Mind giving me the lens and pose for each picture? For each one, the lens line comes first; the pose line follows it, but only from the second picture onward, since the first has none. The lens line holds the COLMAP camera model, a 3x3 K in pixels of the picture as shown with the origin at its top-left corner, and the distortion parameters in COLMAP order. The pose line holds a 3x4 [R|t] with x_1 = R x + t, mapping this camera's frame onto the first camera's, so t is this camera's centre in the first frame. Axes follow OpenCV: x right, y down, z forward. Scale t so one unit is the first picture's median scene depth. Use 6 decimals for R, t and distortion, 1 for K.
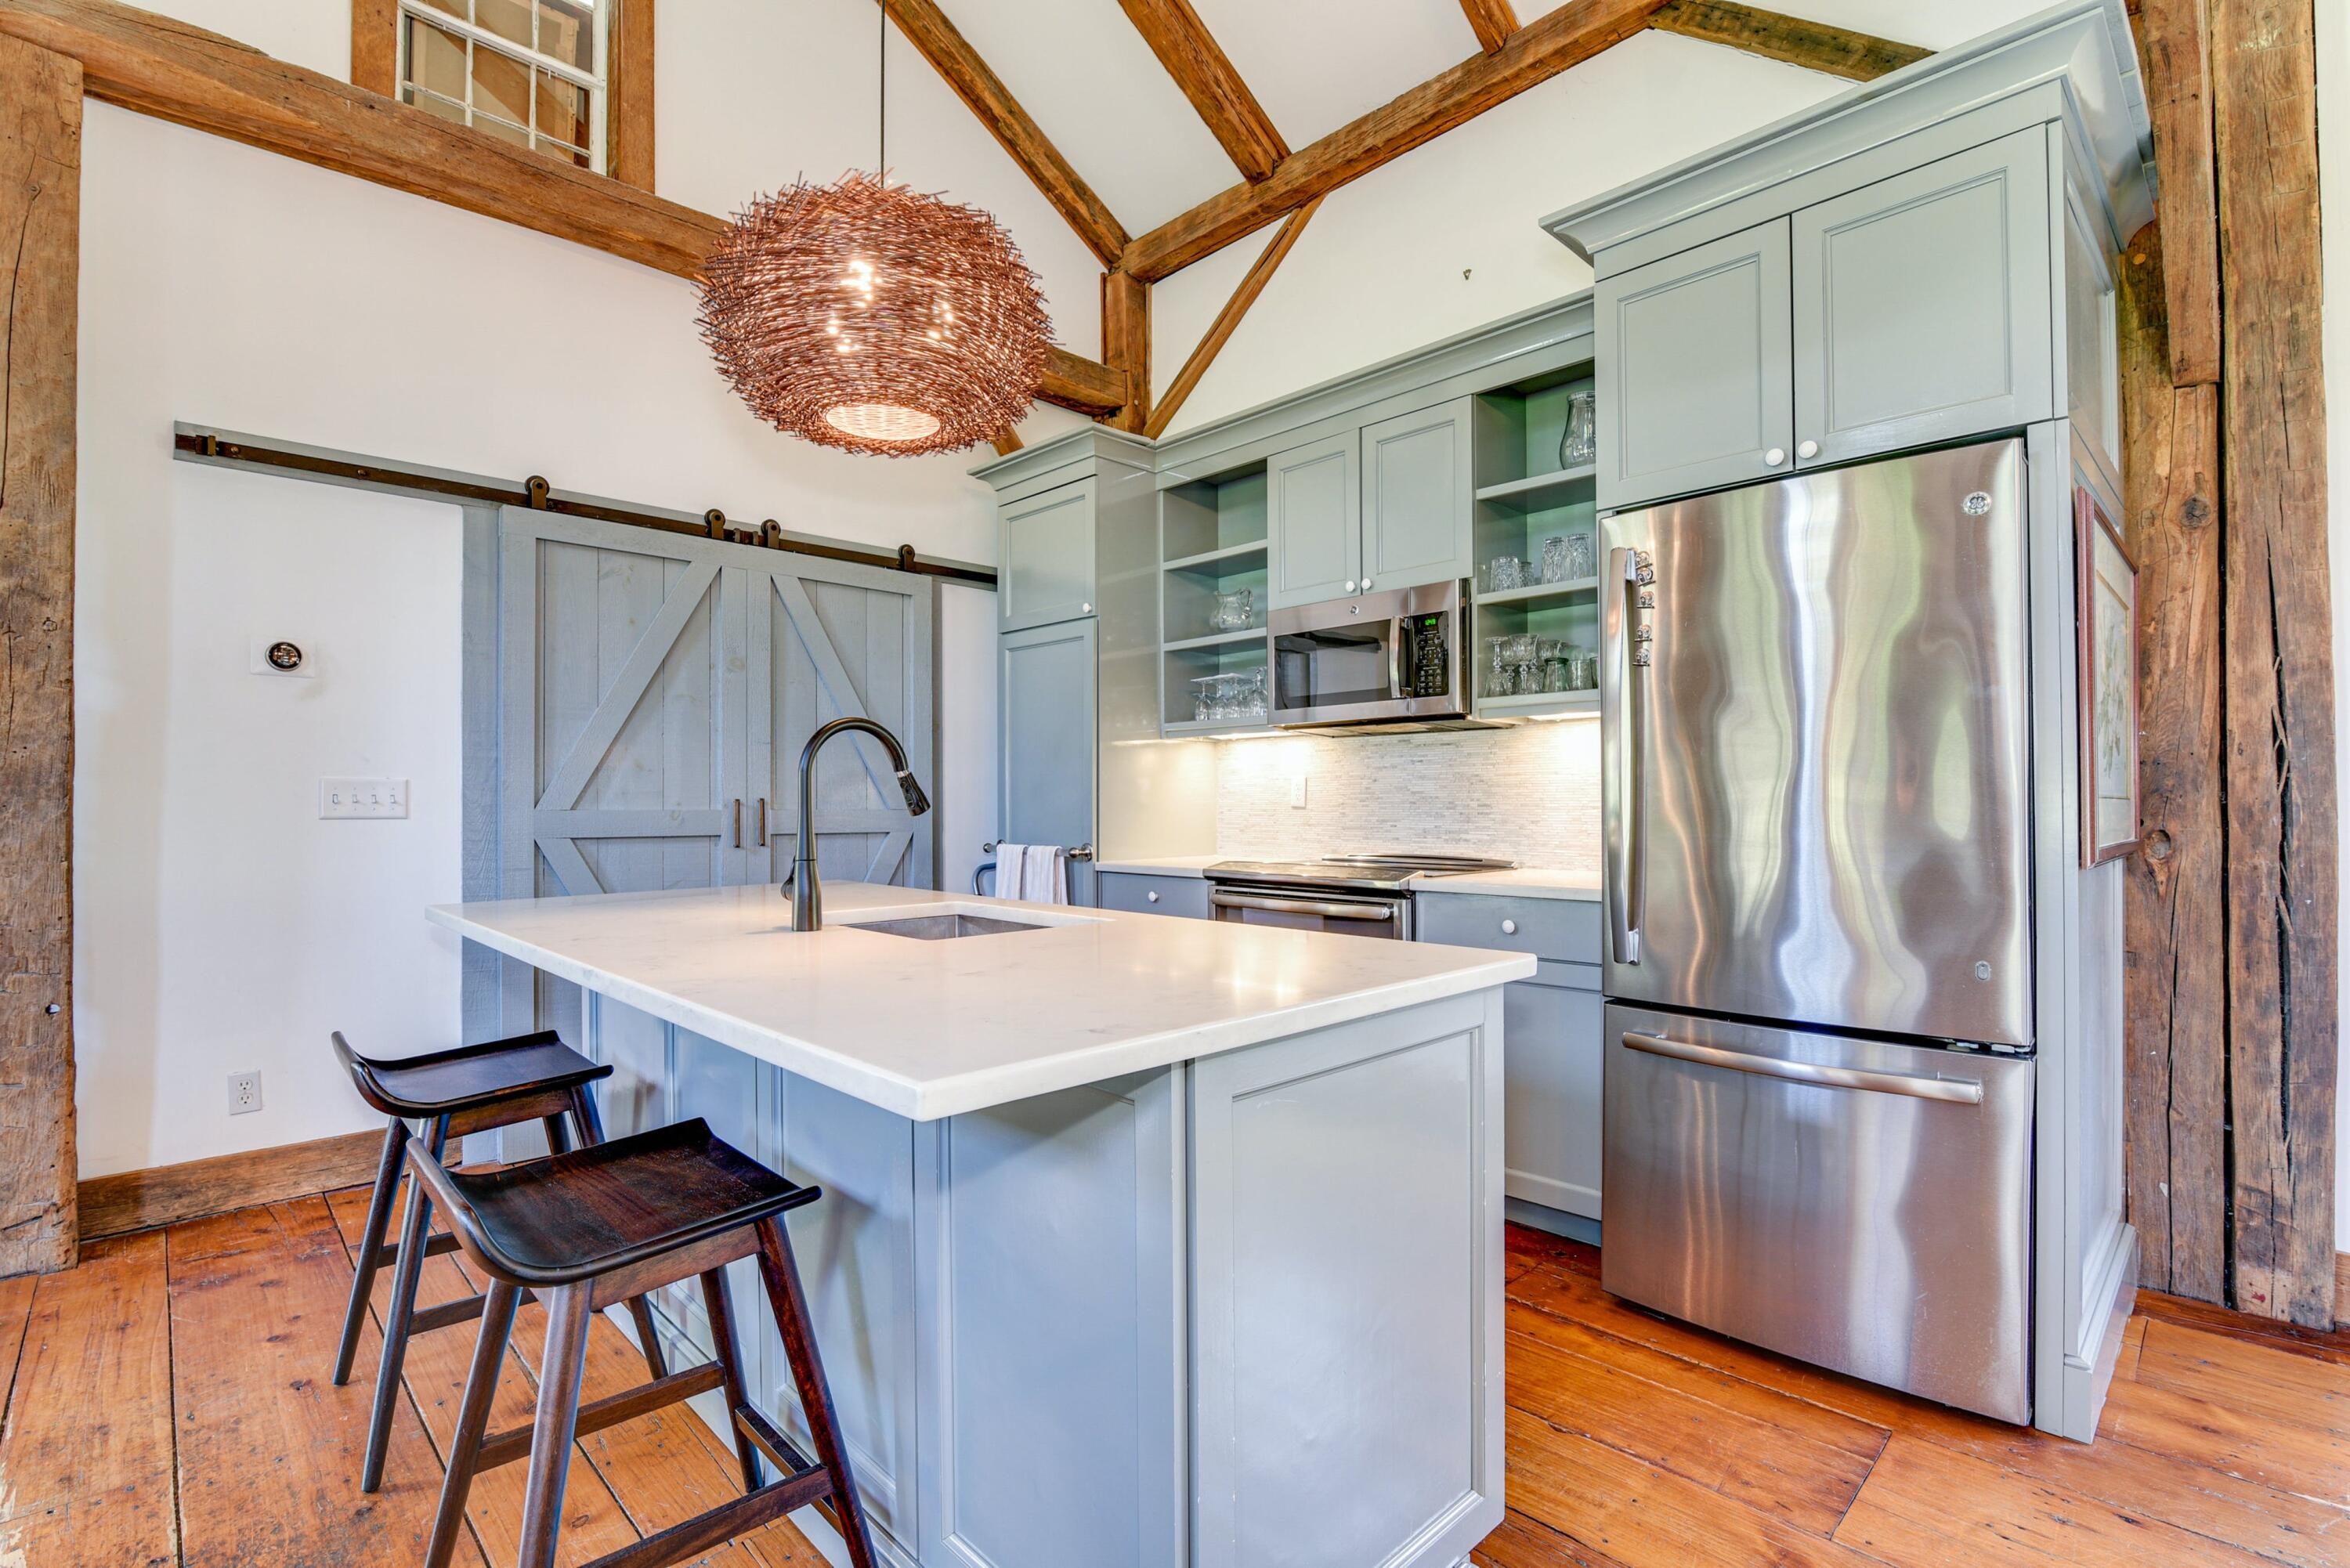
lens RADIAL K [[1063.2, 0, 1176.8], [0, 1063.2, 795.9], [0, 0, 1]] dist [-0.017558, 0.000241]
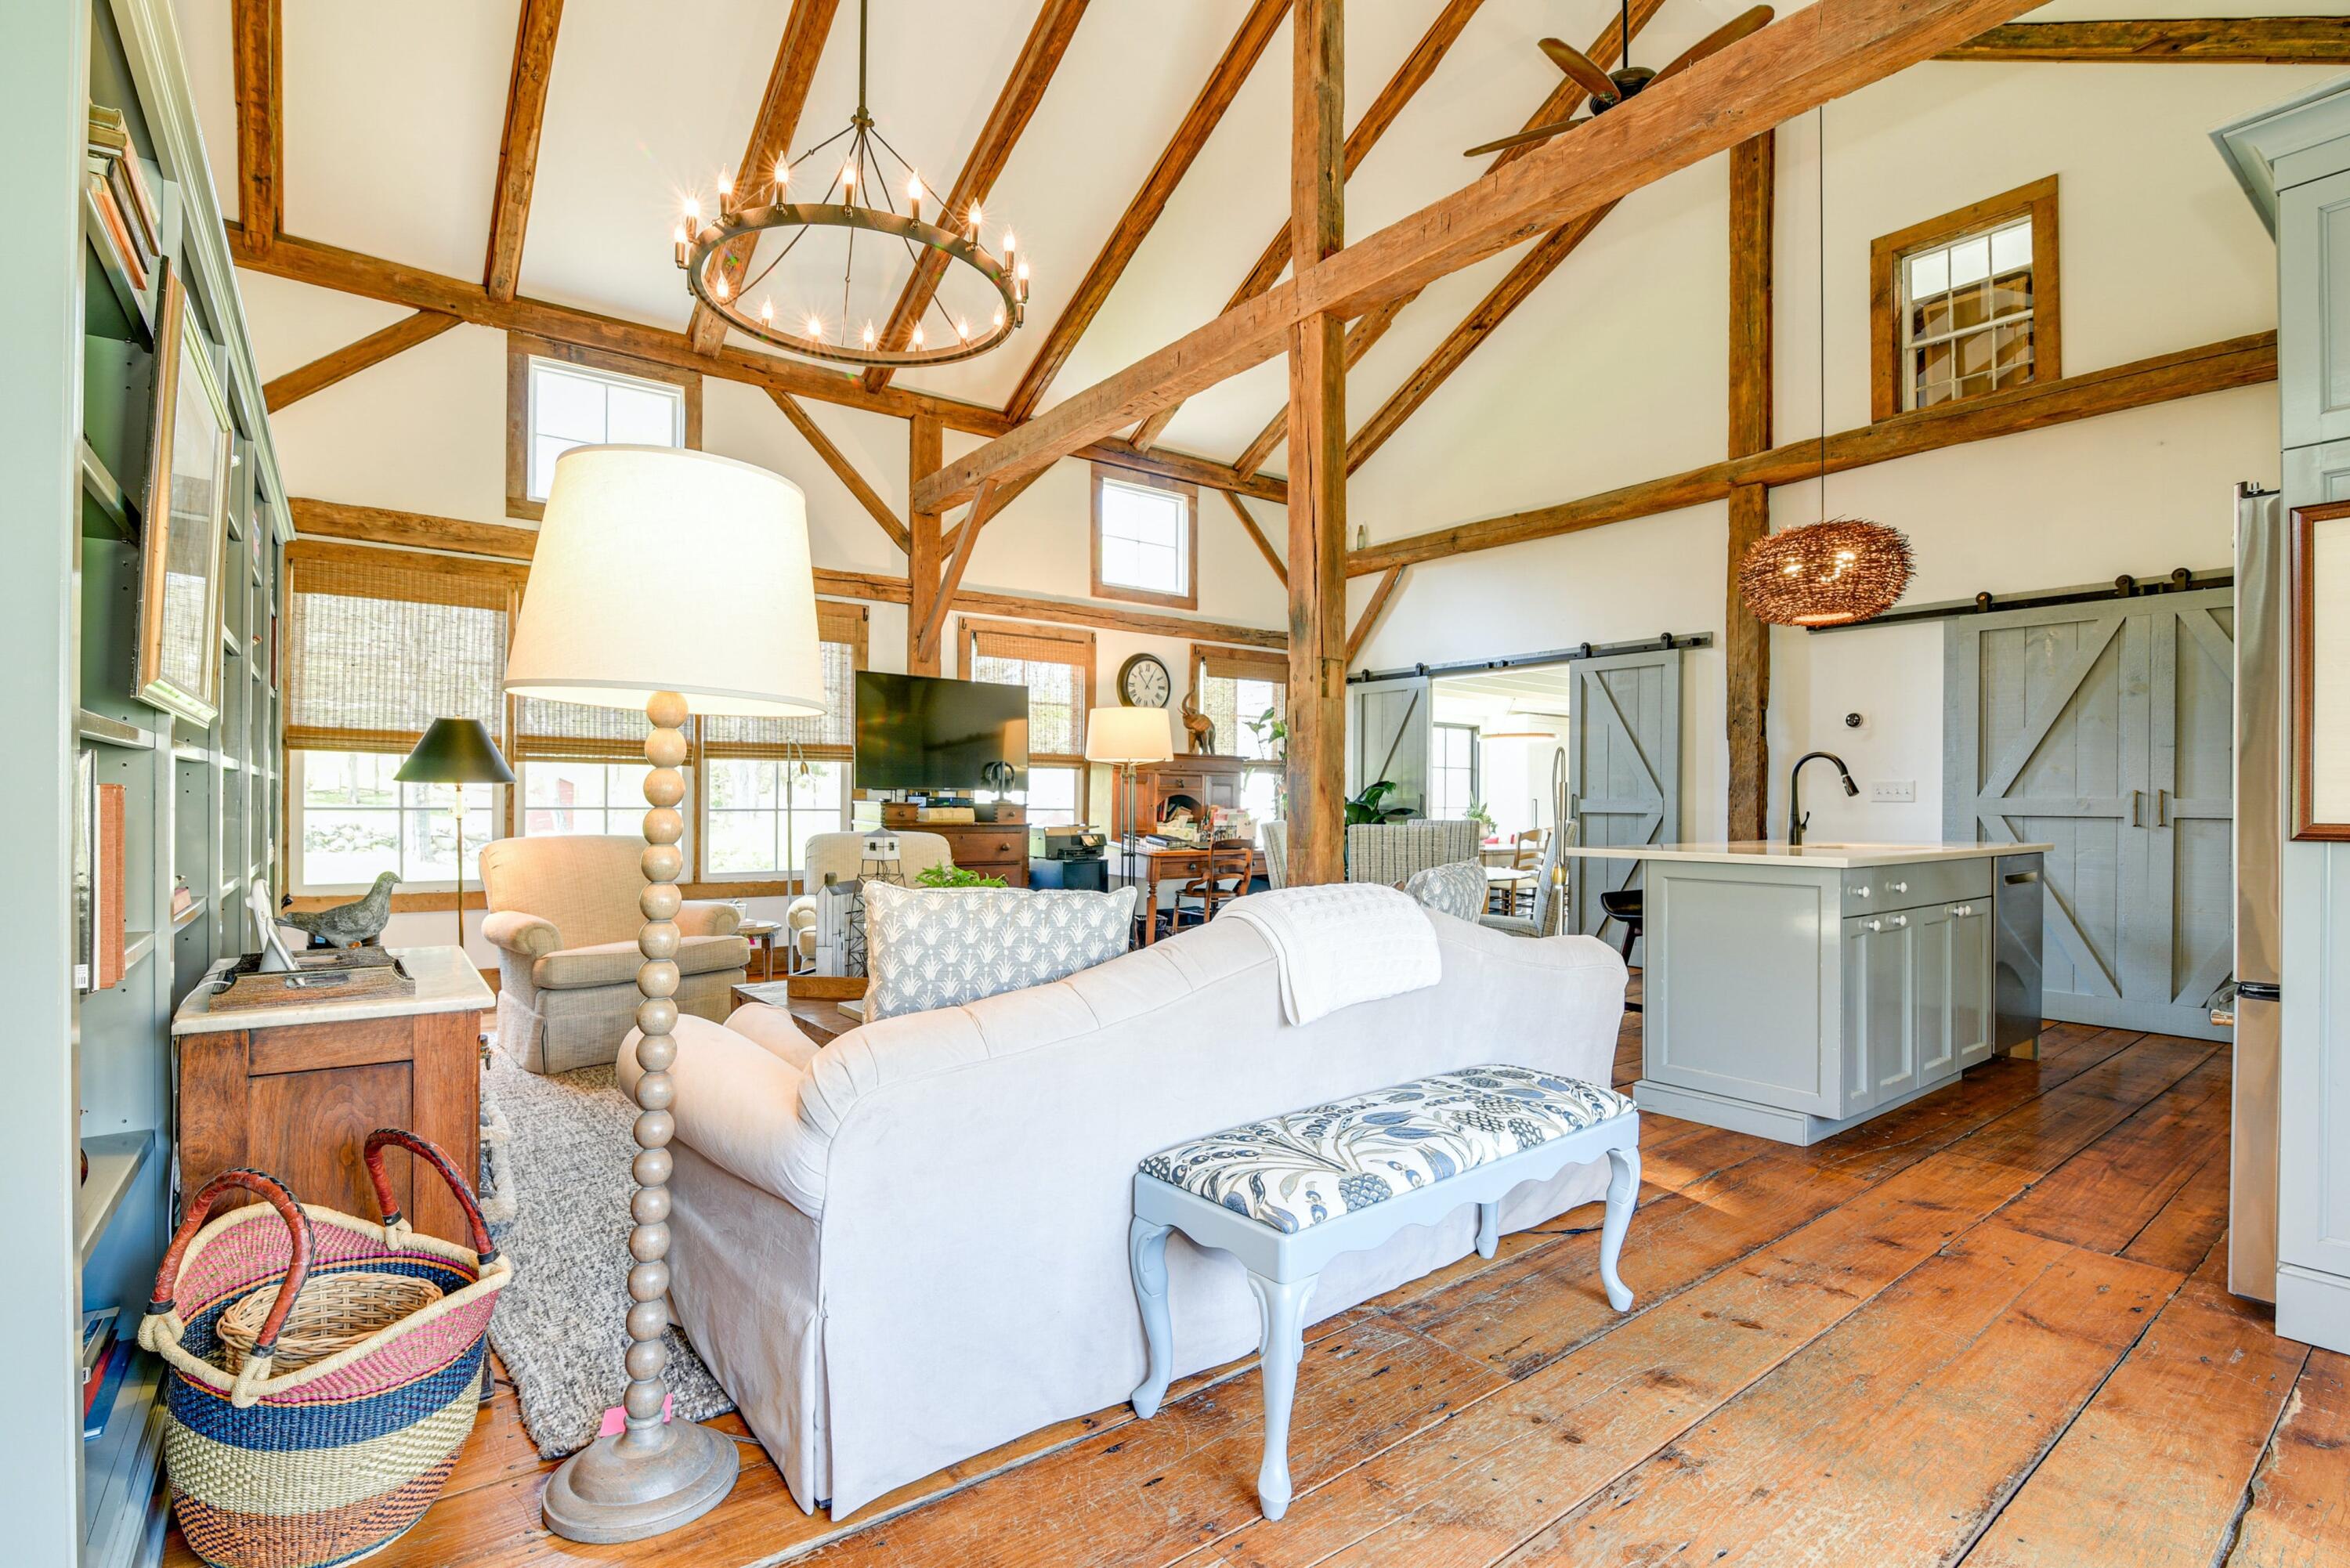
lens RADIAL K [[1063.2, 0, 1175.3], [0, 1063.2, 798.0], [0, 0, 1]] dist [-0.017558, 0.000241]
pose [[-0.124143, 0.000108, -0.992264, 1.135692], [0.000043, 1.000000, 0.000103, 0.013621], [0.992264, -0.000029, -0.124143, -0.034677]]
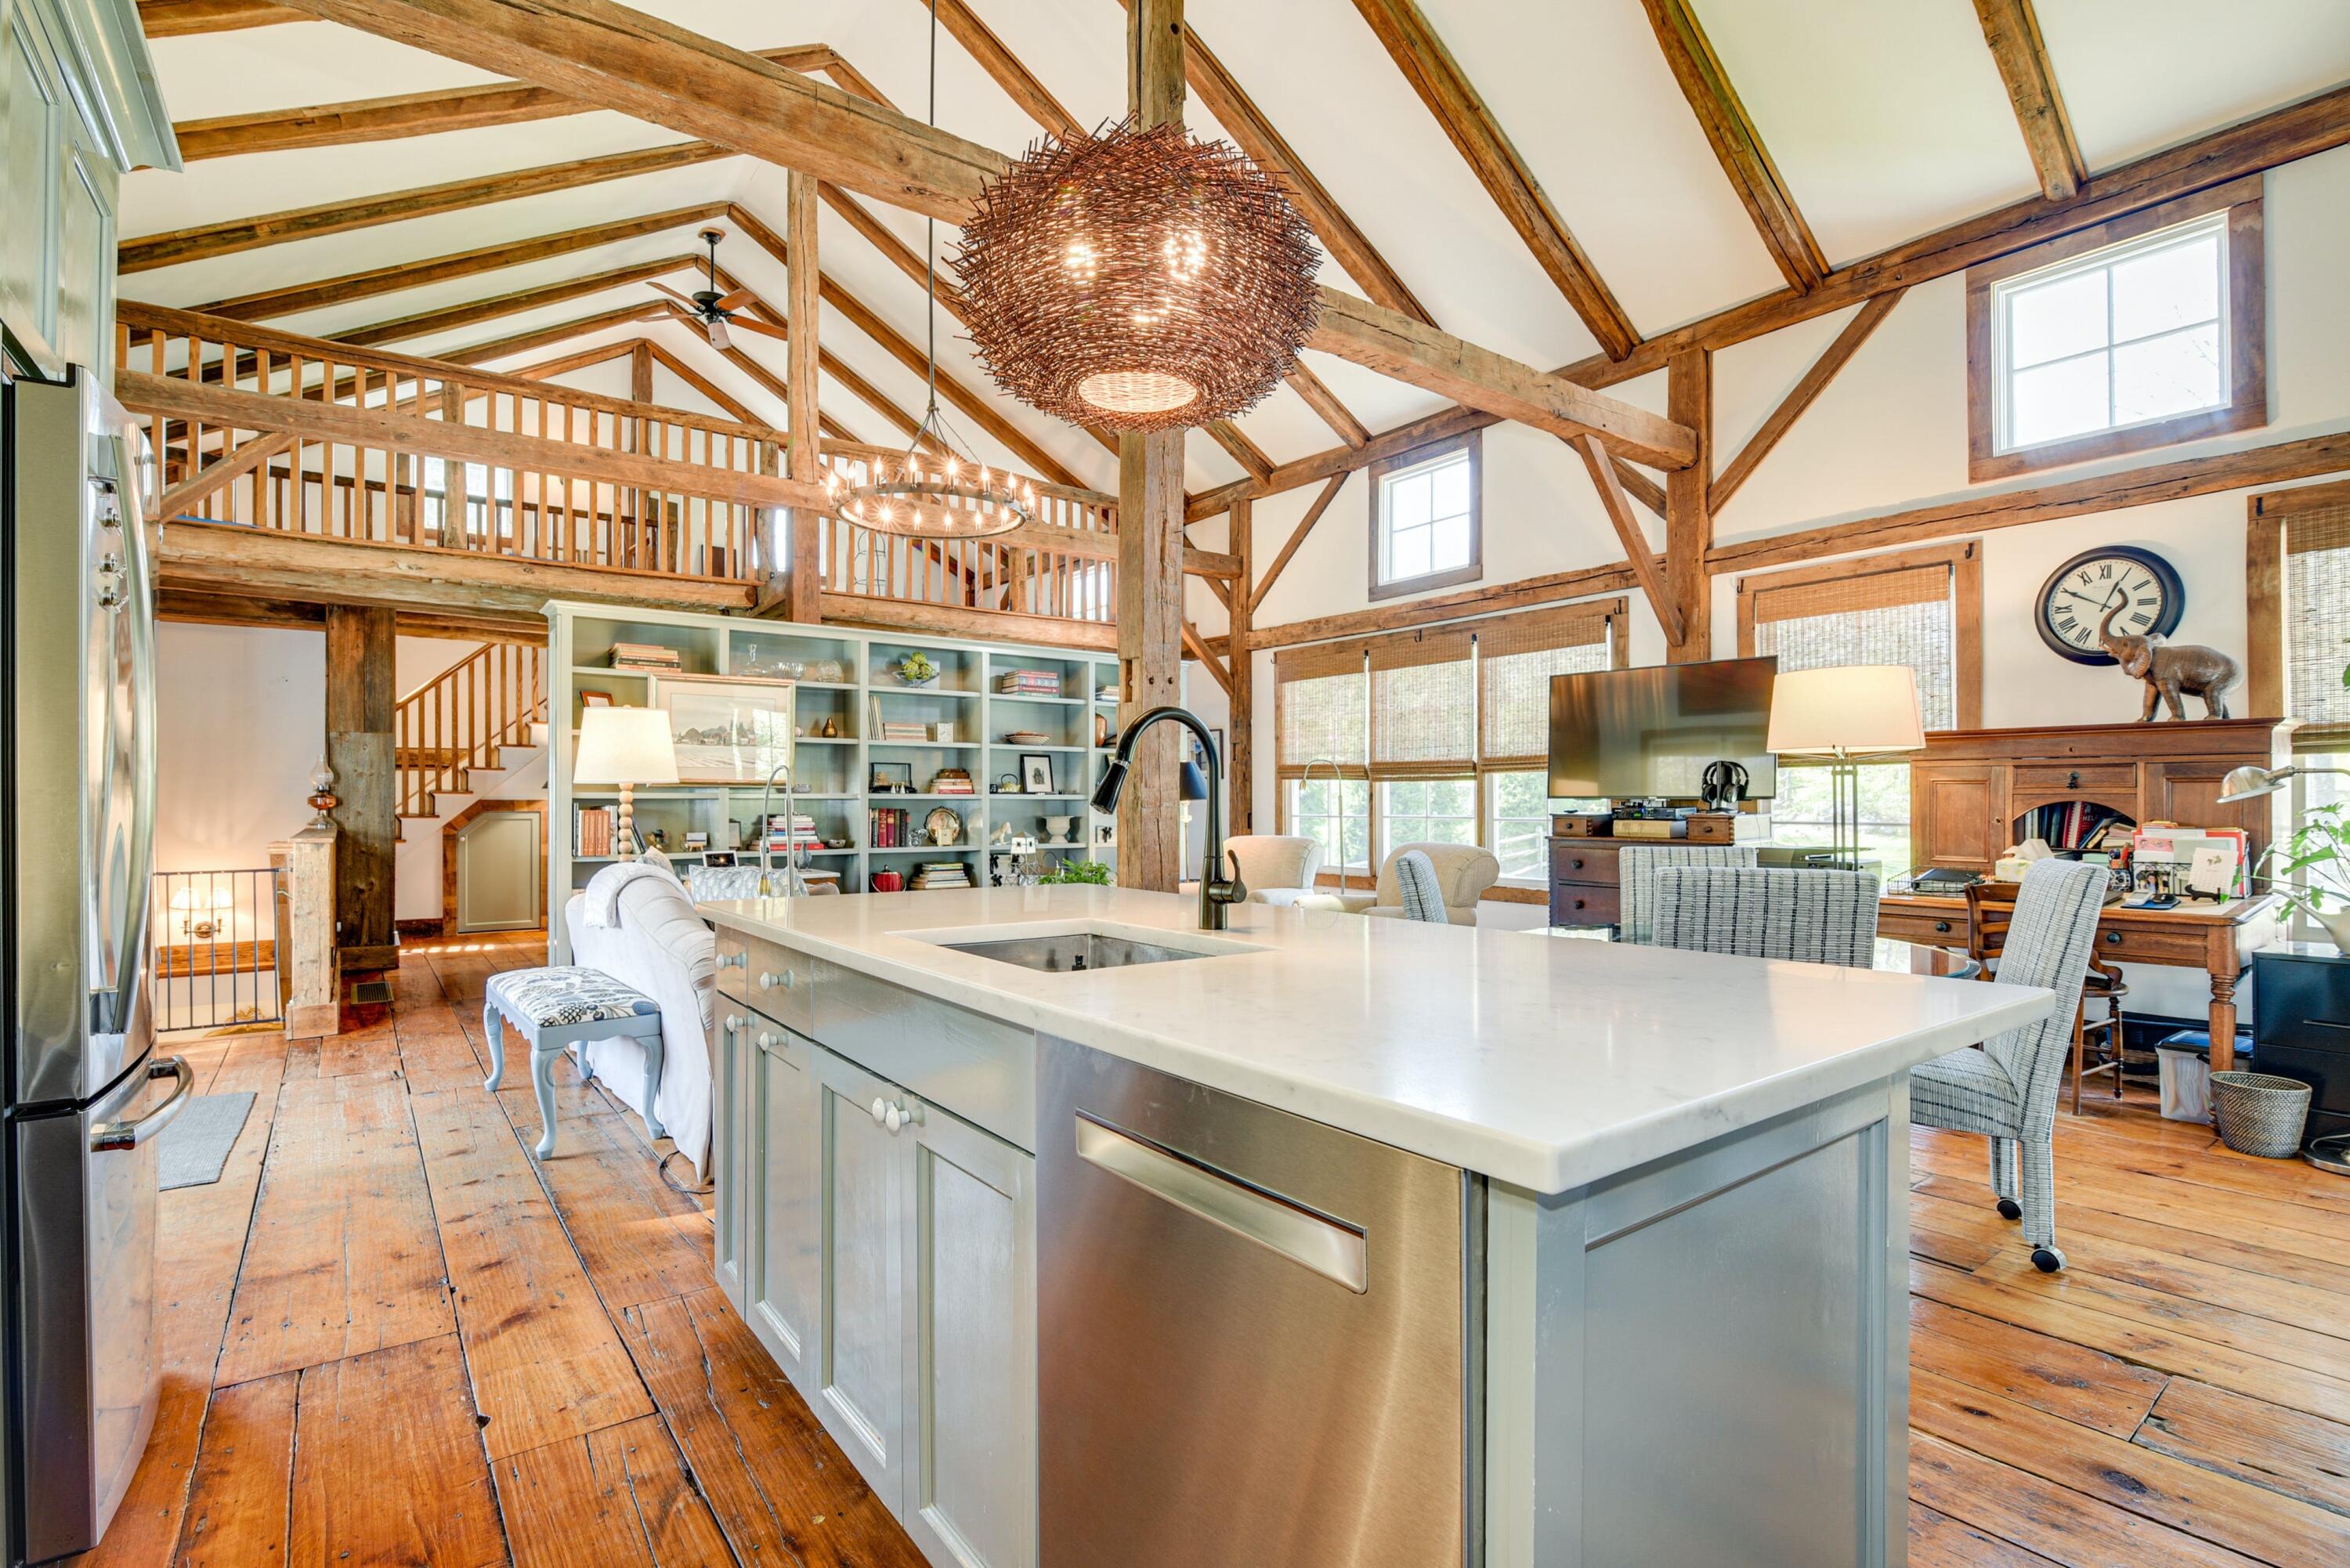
lens RADIAL K [[1115.6, 0, 1190.9], [0, 1115.6, 796.8], [0, 0, 1]] dist [-0.015579, -0.000854]
pose [[-0.992711, 0.004781, 0.120422, -0.238304], [0.003419, 0.999928, -0.011517, 0.011457], [-0.120469, -0.011022, -0.992656, 1.080296]]
